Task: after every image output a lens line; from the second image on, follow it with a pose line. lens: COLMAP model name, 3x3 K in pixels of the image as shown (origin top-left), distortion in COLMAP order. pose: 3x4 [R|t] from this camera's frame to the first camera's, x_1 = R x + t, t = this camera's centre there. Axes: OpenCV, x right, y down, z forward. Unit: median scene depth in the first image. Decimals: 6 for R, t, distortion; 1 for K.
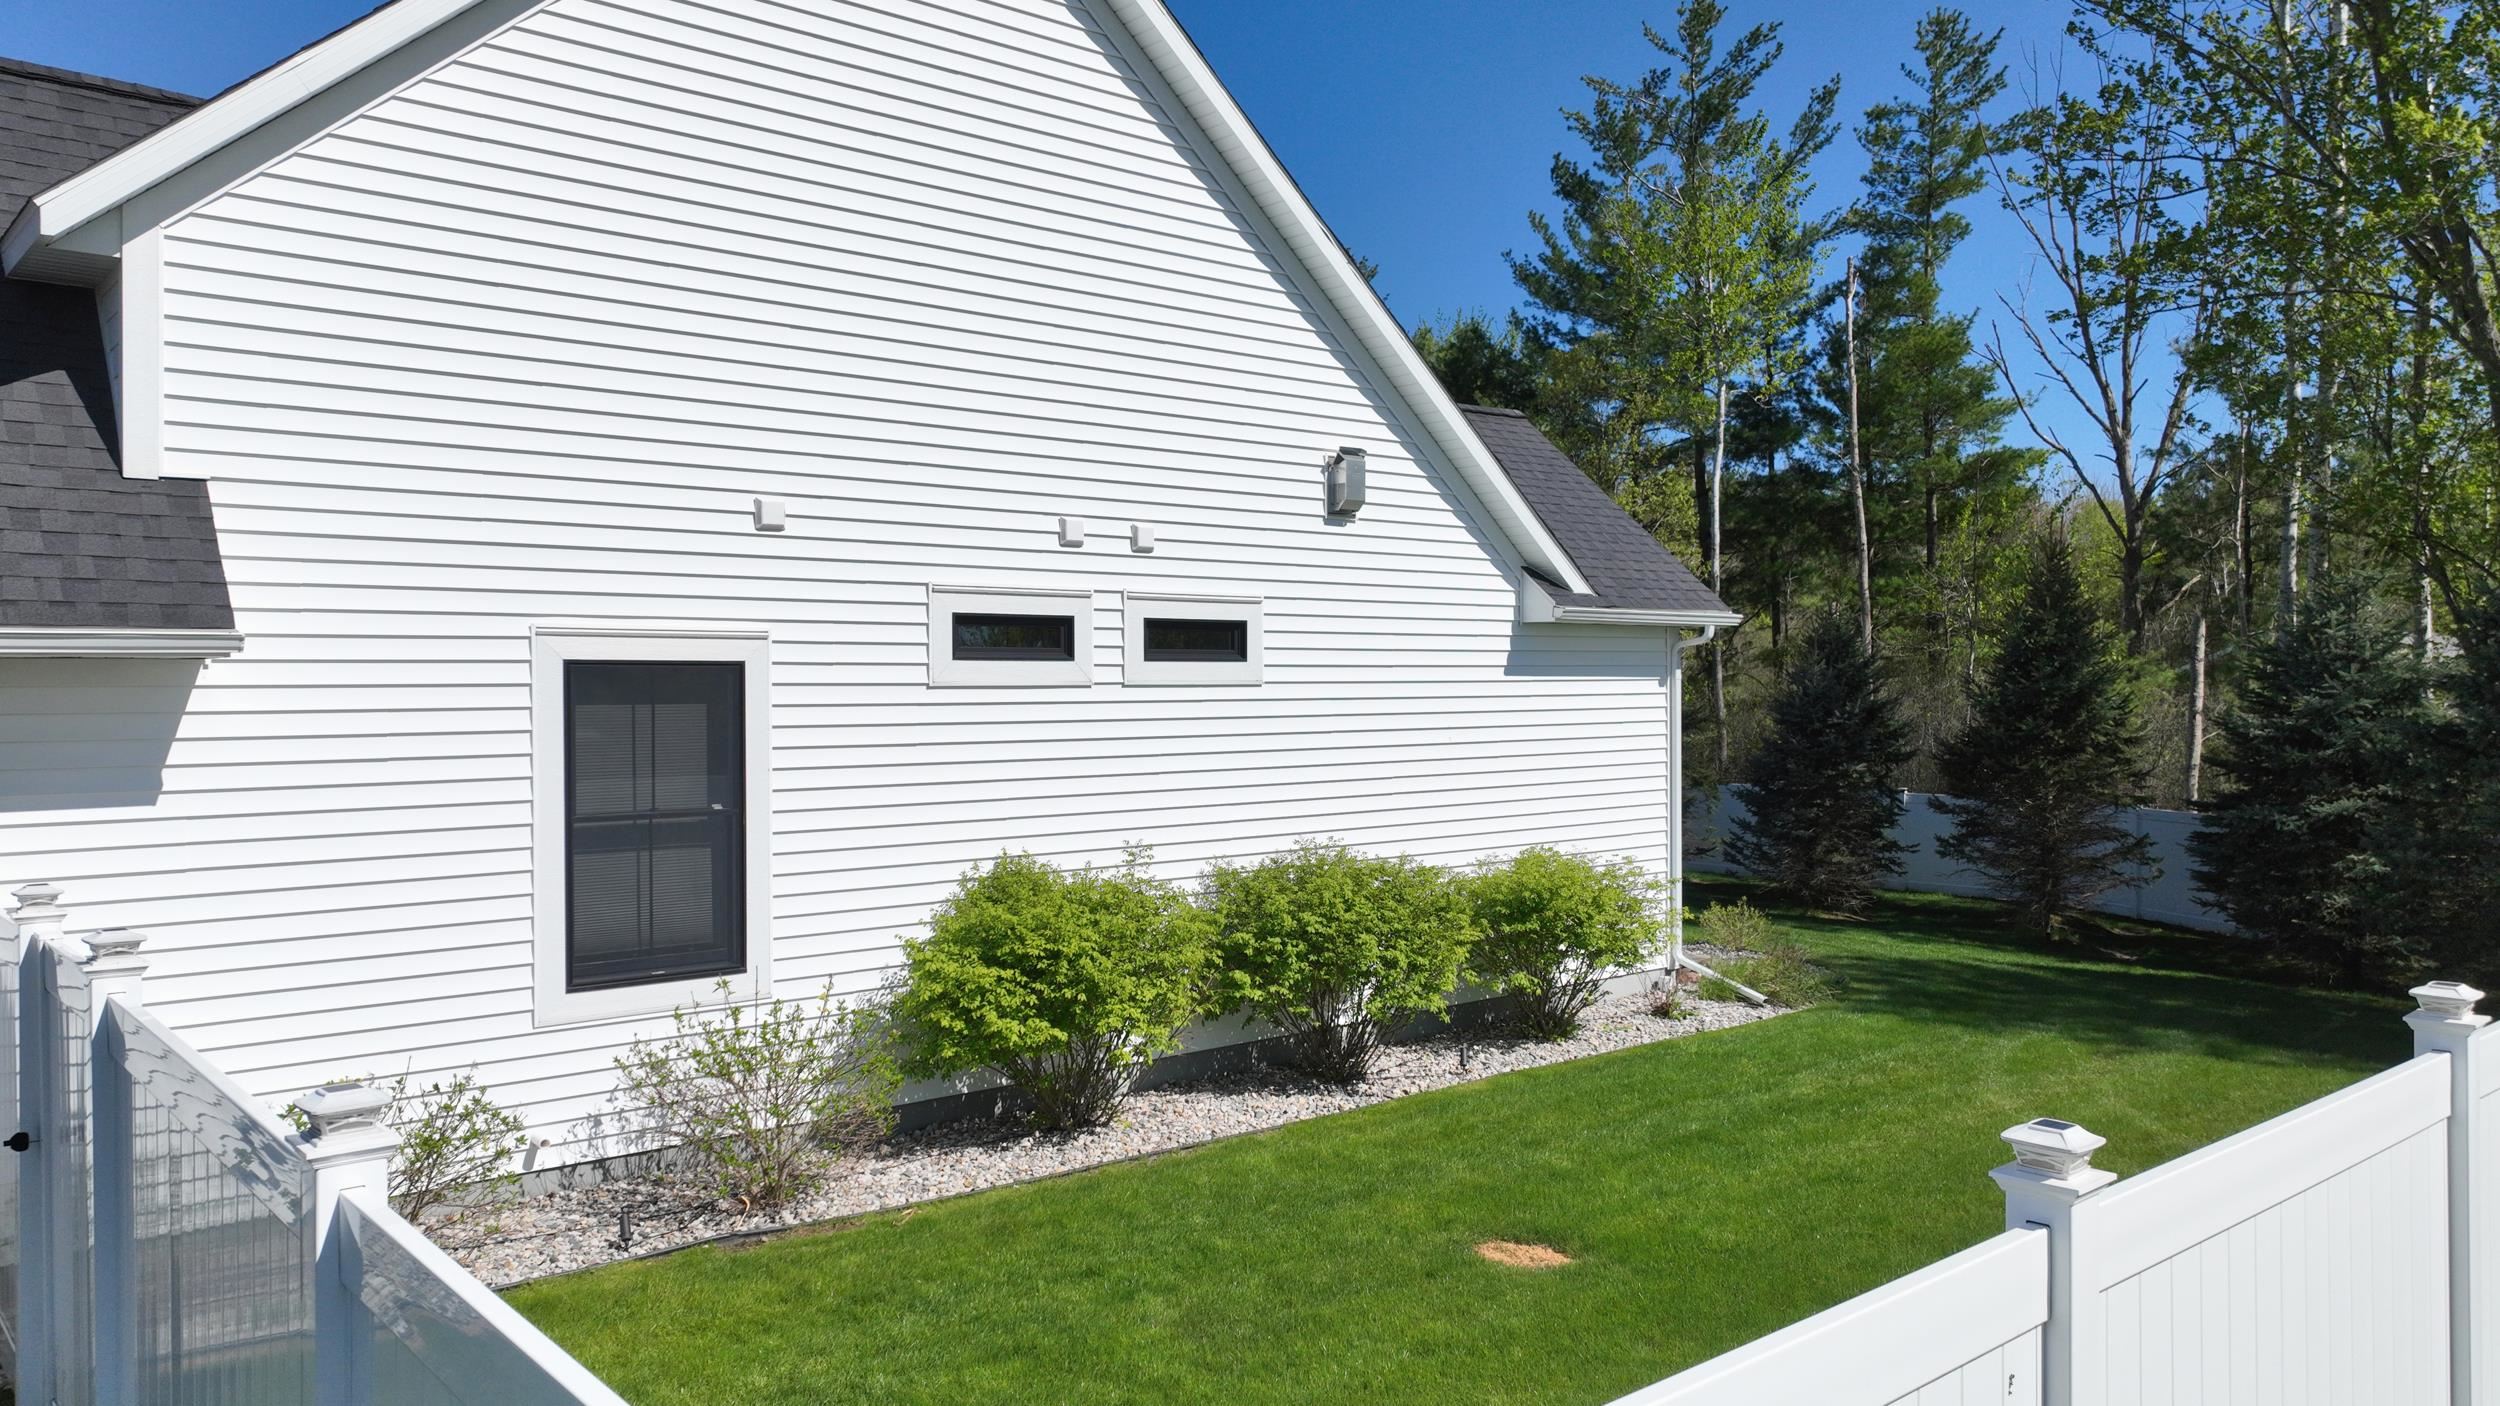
lens RADIAL K [[1772.4, 0, 1250.0], [0, 1772.4, 703.0], [0, 0, 1]] dist [0.008794, 0.001923]
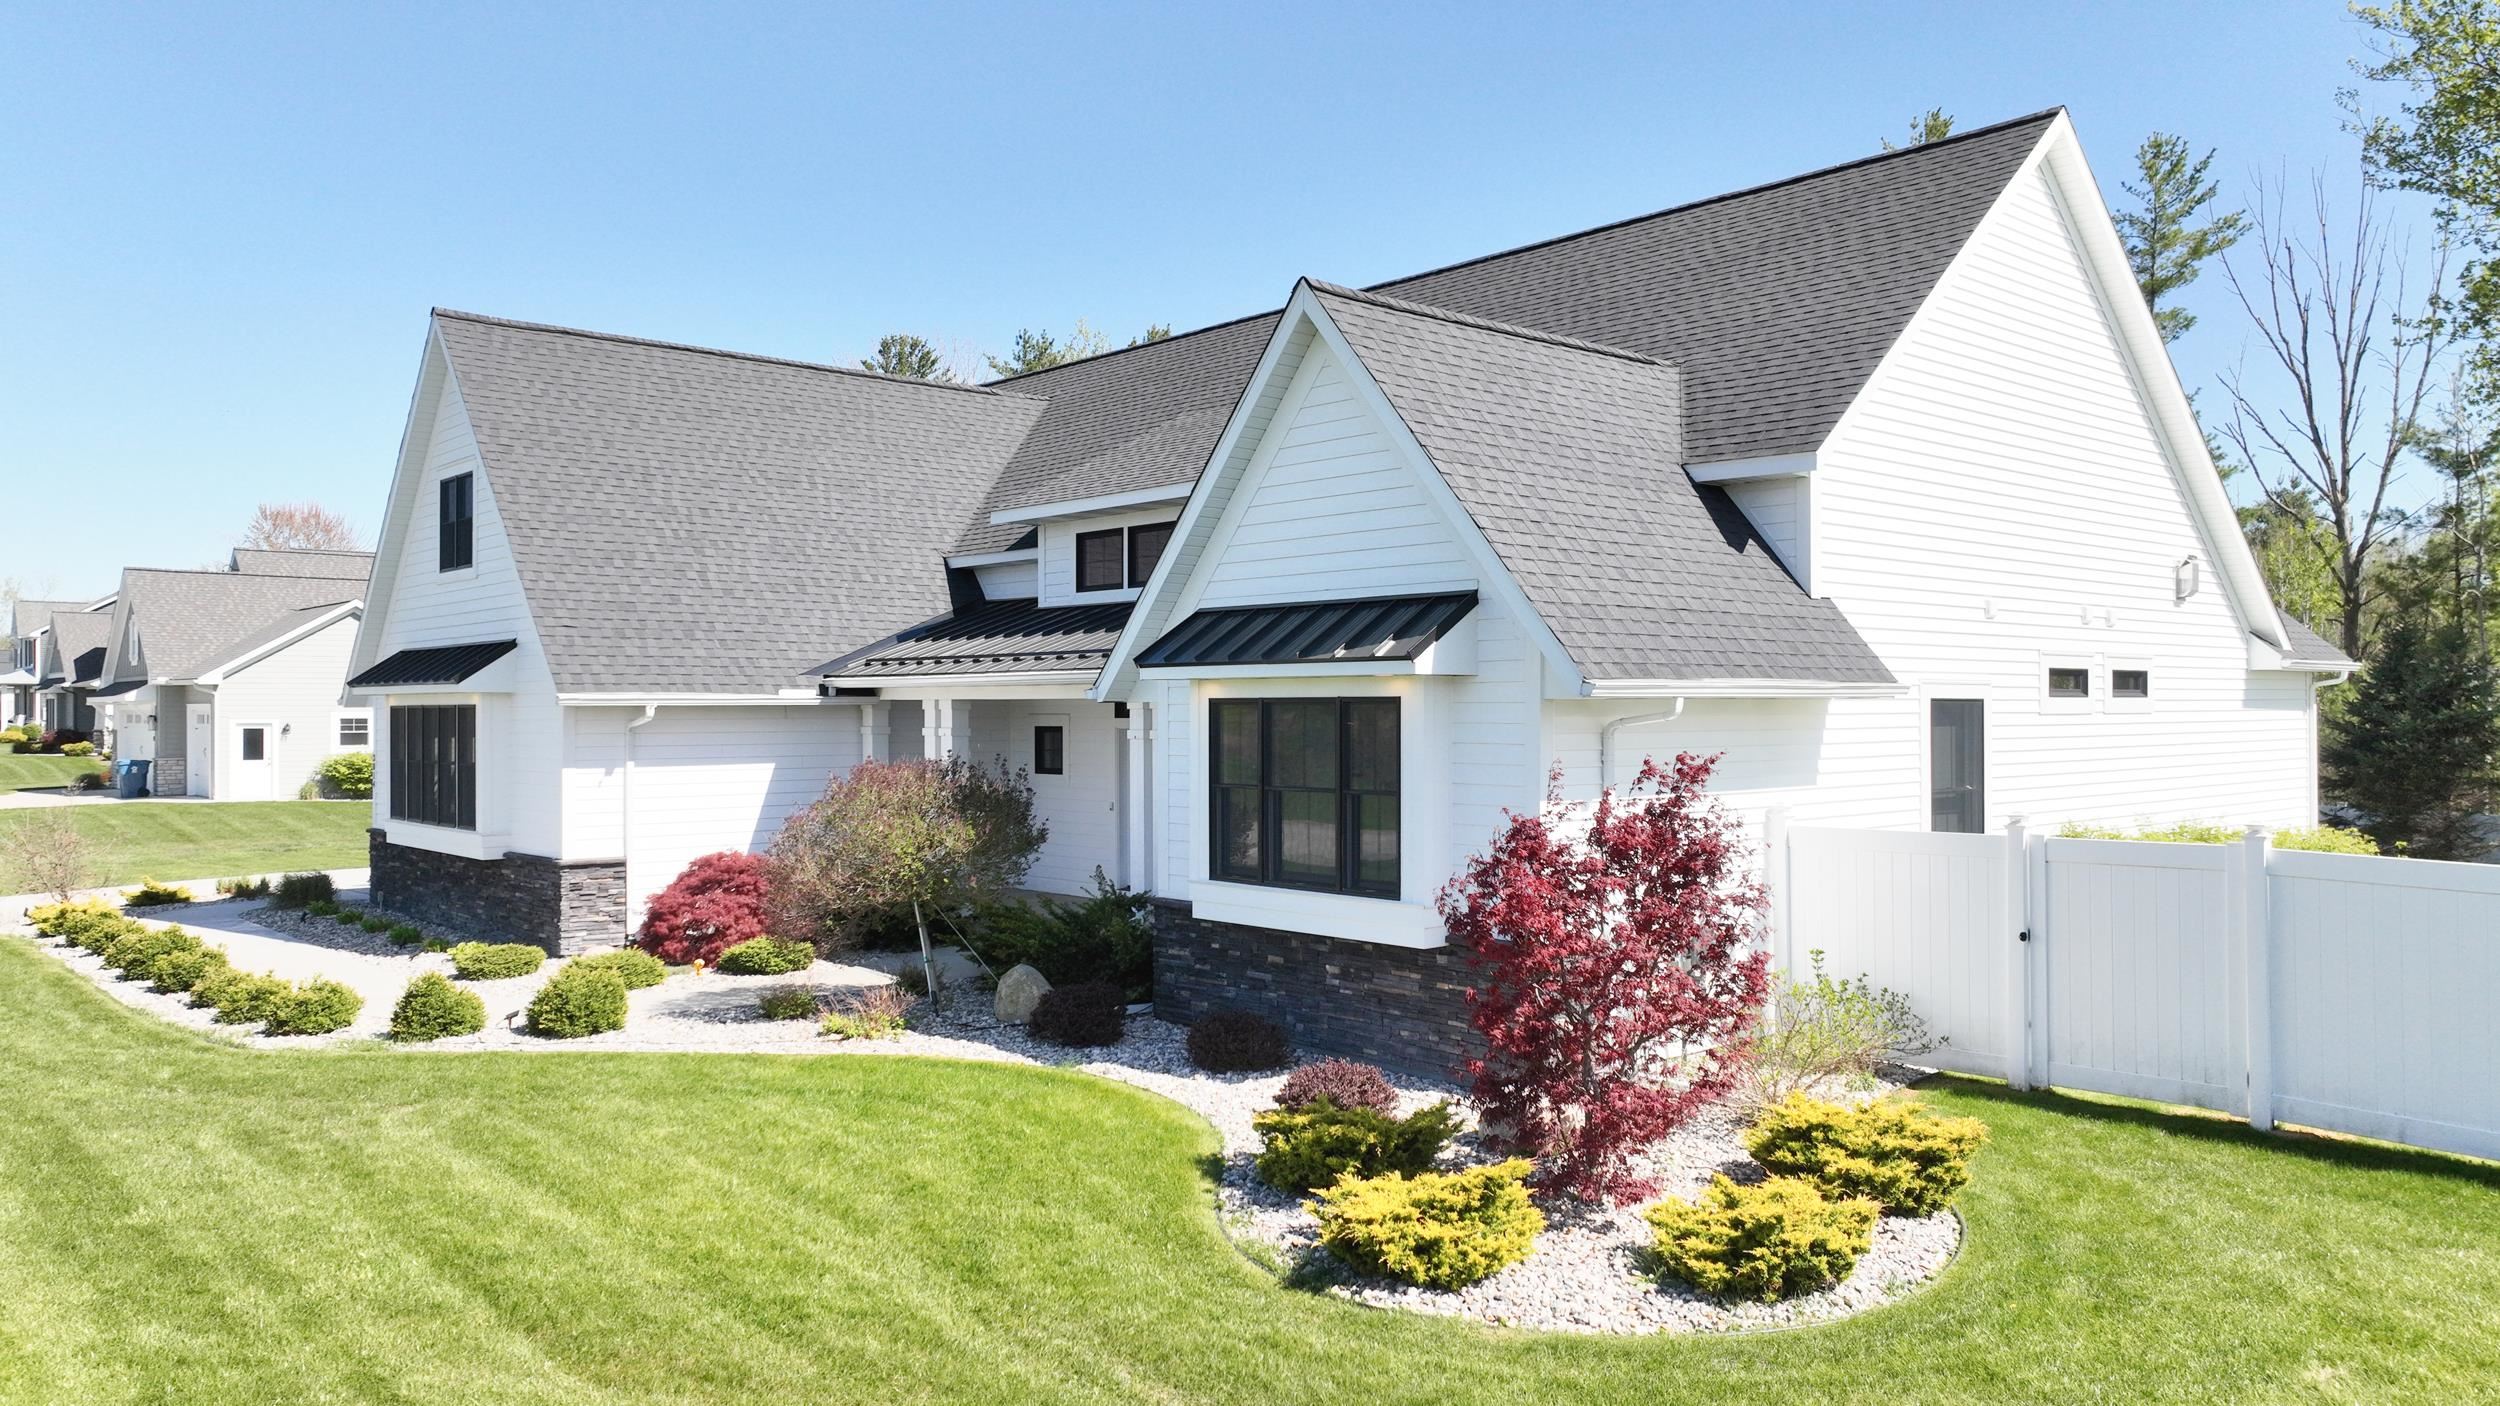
lens RADIAL K [[1715.3, 0, 1250.0], [0, 1715.3, 703.0], [0, 0, 1]] dist [0.001818, 0.003469]
pose [[0.999960, 0.007849, 0.004334, -0.674663], [-0.007816, 0.999941, -0.007586, -0.001485], [-0.004393, 0.007552, 0.999962, -0.404354]]
